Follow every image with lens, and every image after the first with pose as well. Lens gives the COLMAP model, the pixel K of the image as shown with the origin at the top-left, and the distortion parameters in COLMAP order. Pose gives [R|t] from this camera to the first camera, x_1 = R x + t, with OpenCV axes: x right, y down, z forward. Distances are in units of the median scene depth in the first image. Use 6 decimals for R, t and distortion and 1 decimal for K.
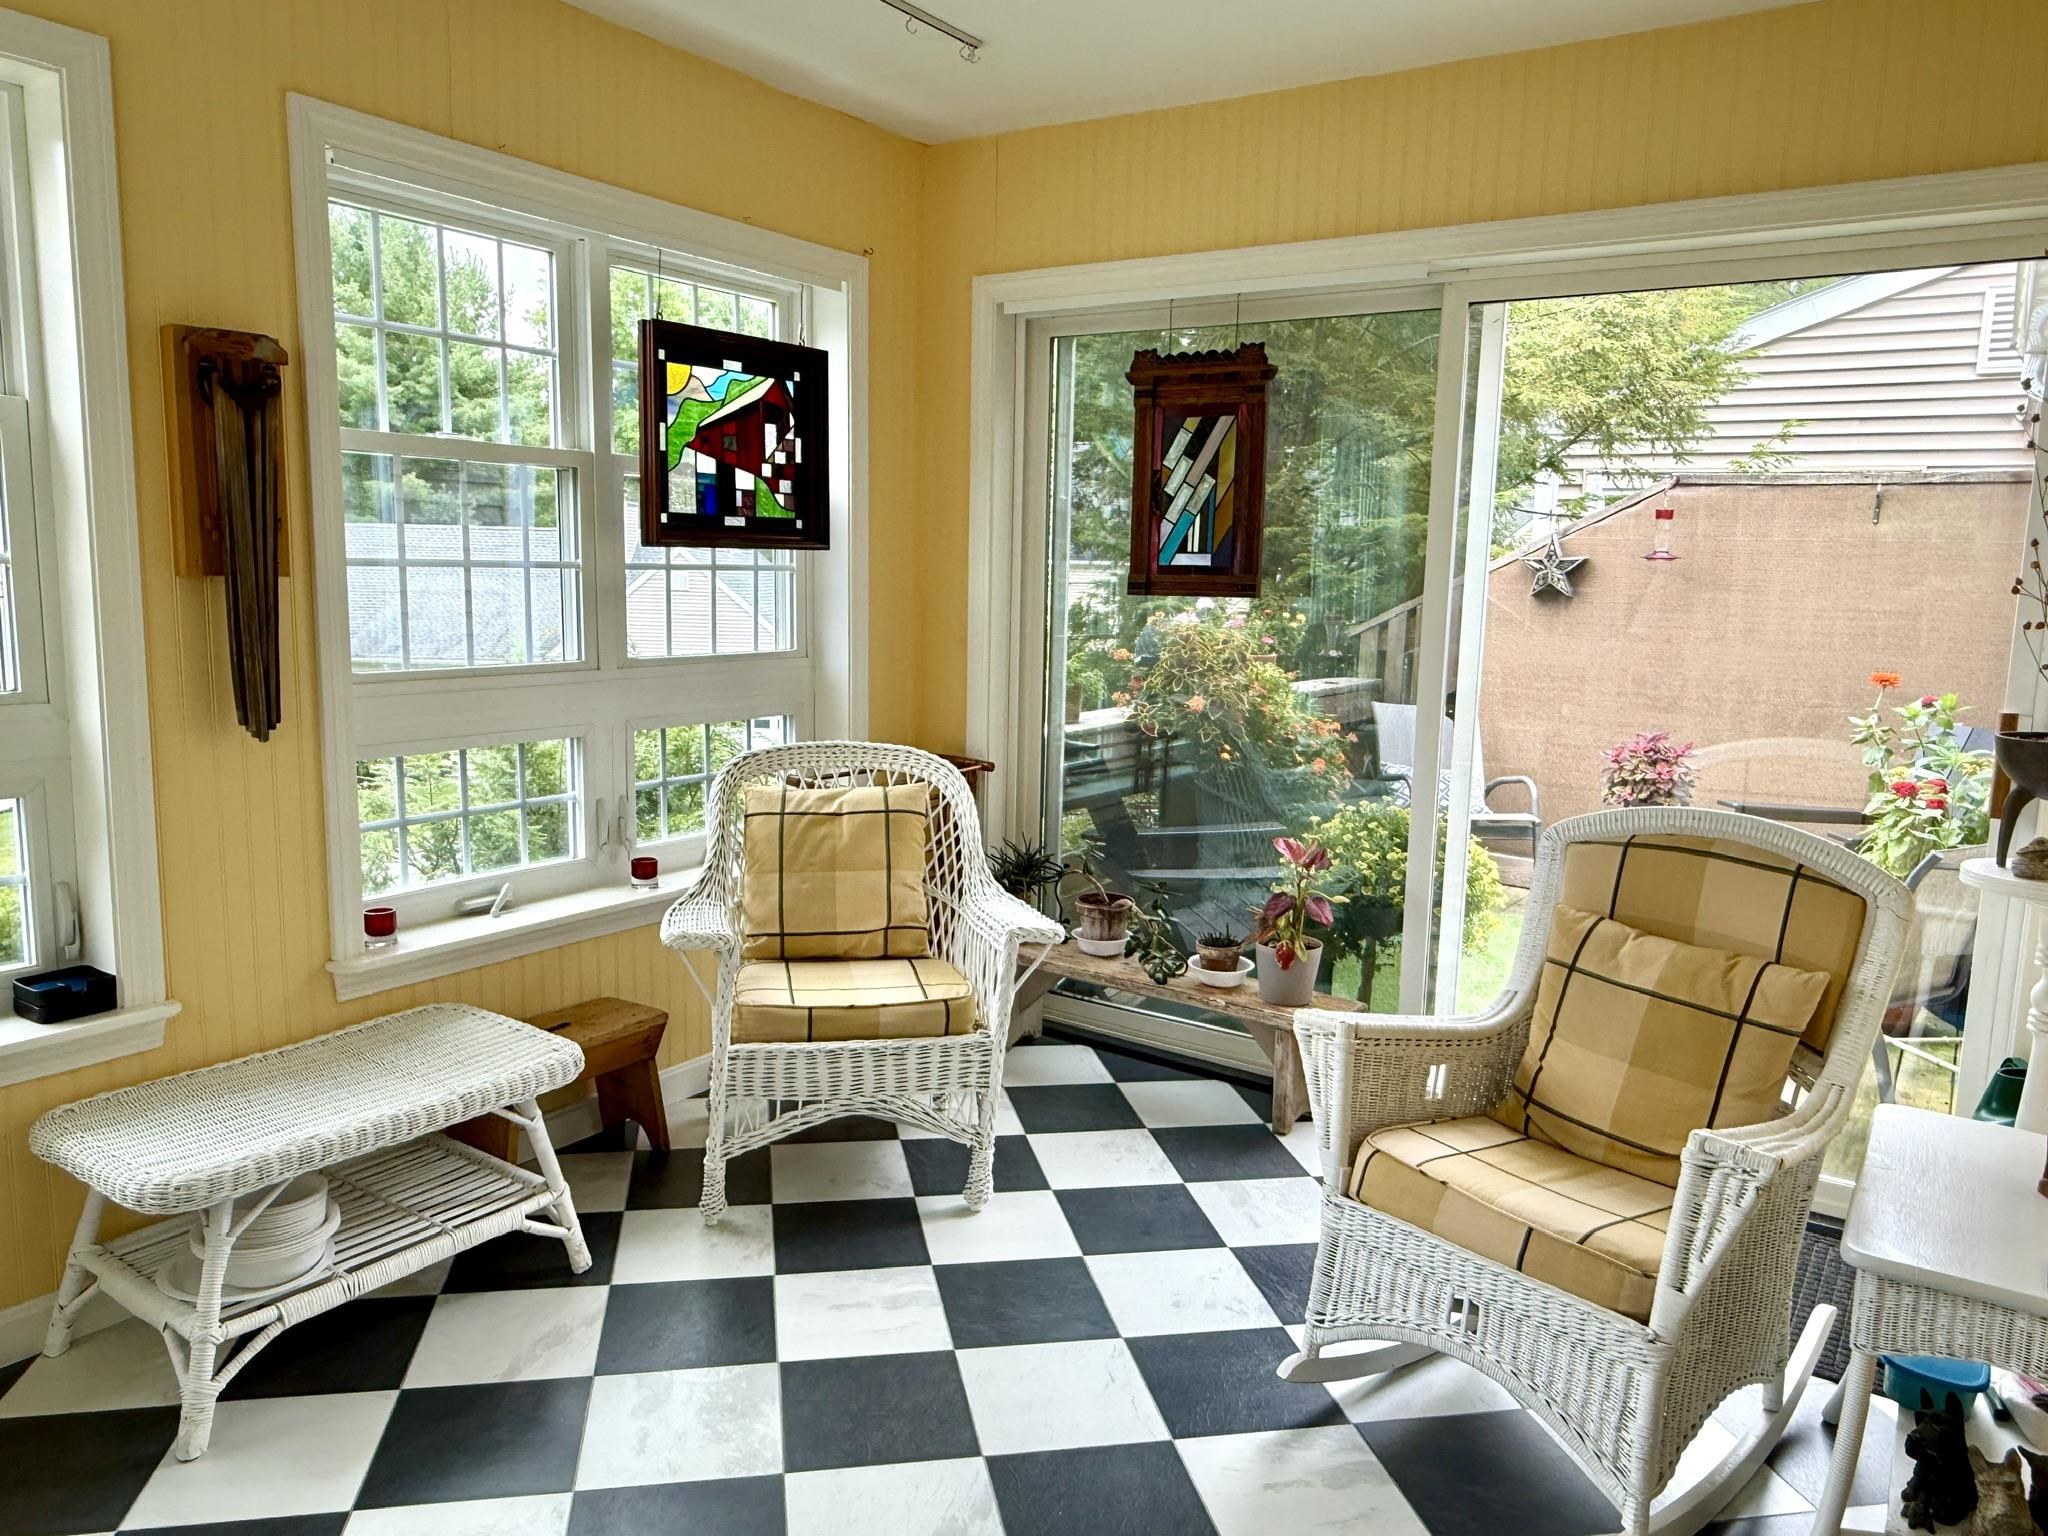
lens RADIAL K [[1355.9, 0, 1024.0], [0, 1355.9, 768.0], [0, 0, 1]] dist [0.009910, 0.000085]
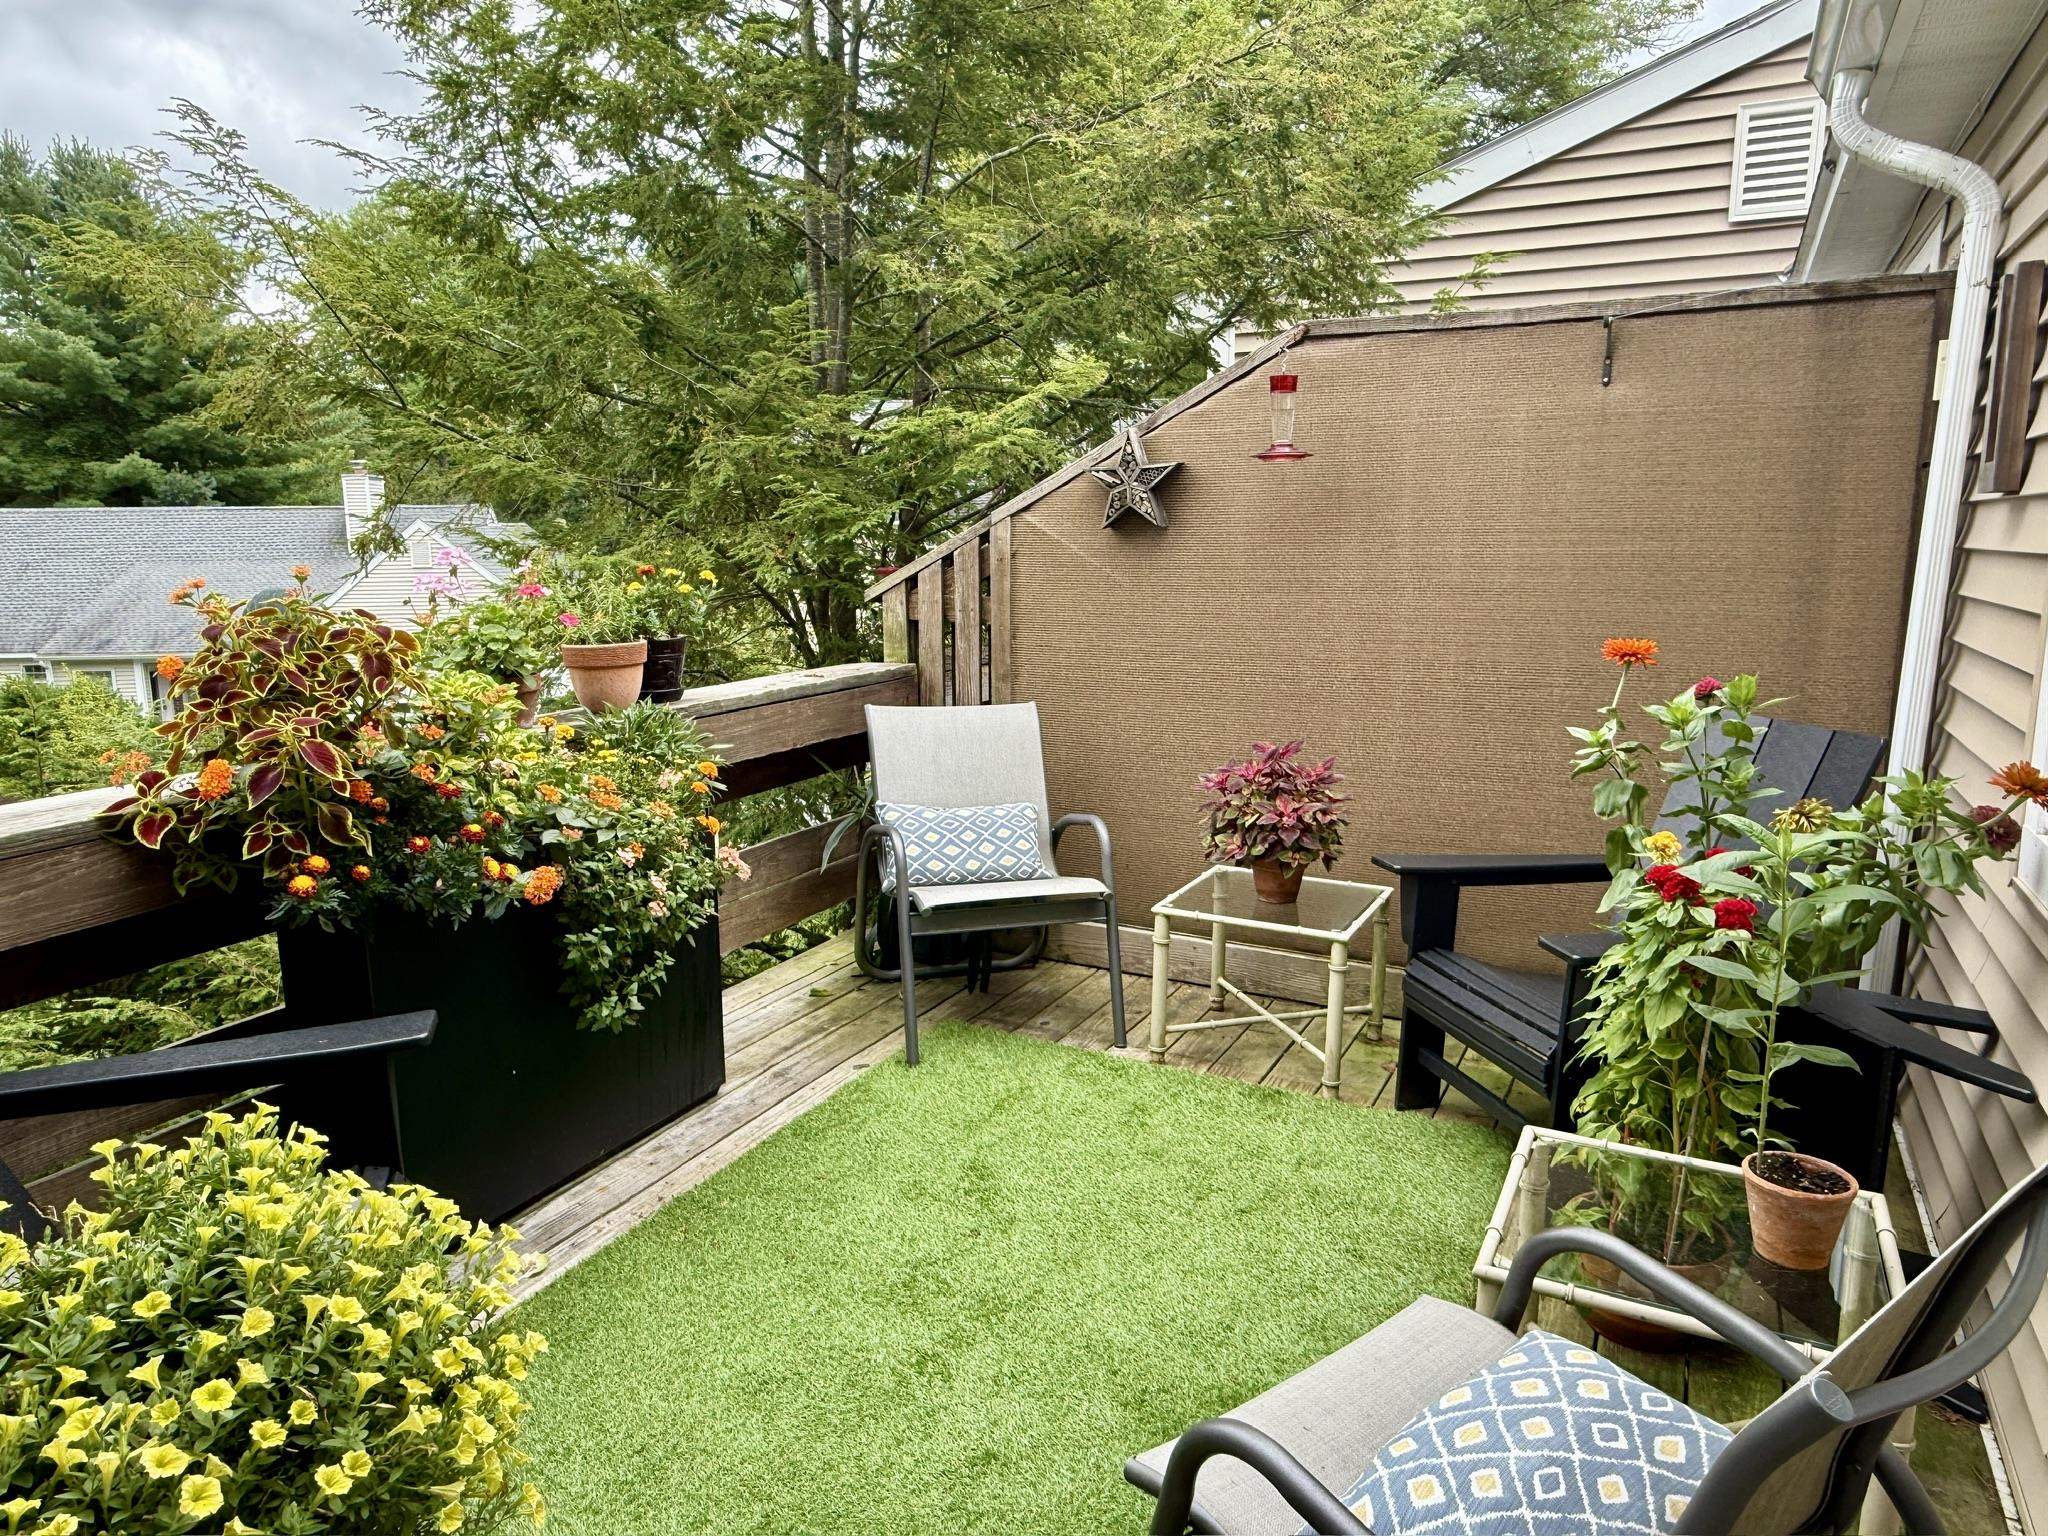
lens RADIAL K [[1310.3, 0, 984.0], [0, 1310.3, 765.1], [0, 0, 1]] dist [0.007695, 0.004493]
pose [[0.993365, -0.053825, 0.101627, 0.262411], [0.050650, 0.998152, 0.033574, -0.040611], [-0.103246, -0.028204, 0.994256, 0.411817]]
